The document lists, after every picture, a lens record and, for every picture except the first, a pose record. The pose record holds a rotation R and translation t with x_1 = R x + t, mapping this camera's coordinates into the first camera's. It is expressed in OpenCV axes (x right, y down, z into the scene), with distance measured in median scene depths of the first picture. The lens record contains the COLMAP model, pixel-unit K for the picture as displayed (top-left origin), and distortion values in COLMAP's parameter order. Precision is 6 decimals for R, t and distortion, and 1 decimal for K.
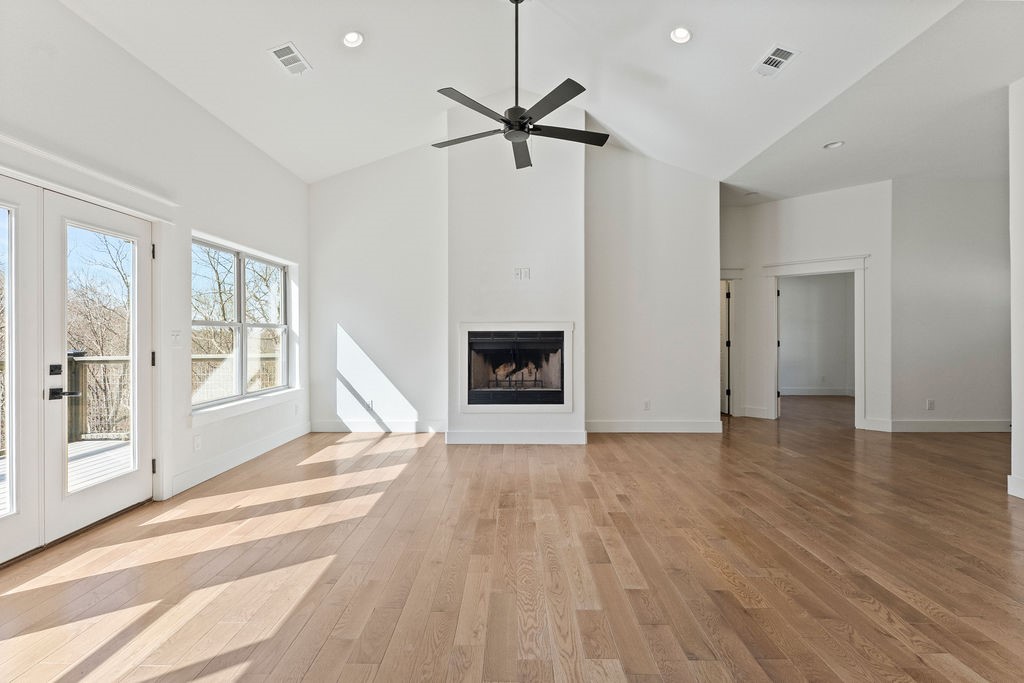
lens RADIAL K [[450.5, 0, 504.4], [0, 450.5, 336.1], [0, 0, 1]] dist [0.002050, 0.000001]
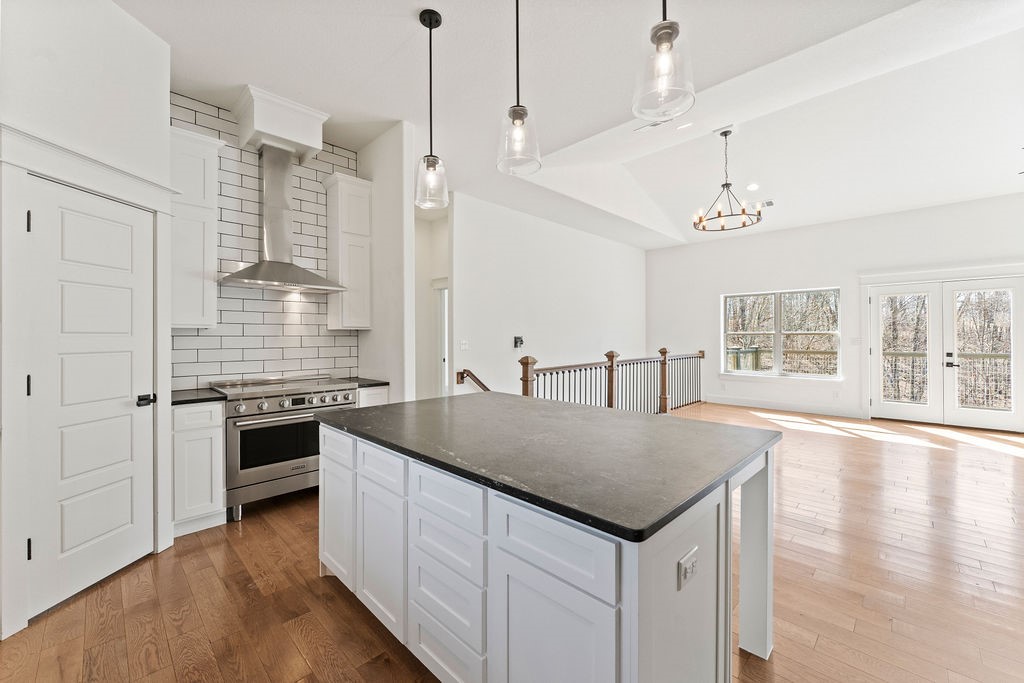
lens RADIAL K [[413.3, 0, 506.2], [0, 413.3, 336.5], [0, 0, 1]] dist [-0.000221, 0.000185]
pose [[-0.692951, 0.006118, -0.720959, 1.166142], [0.008783, 0.999961, 0.000043, -0.022887], [0.720931, -0.006302, -0.692978, 0.423897]]
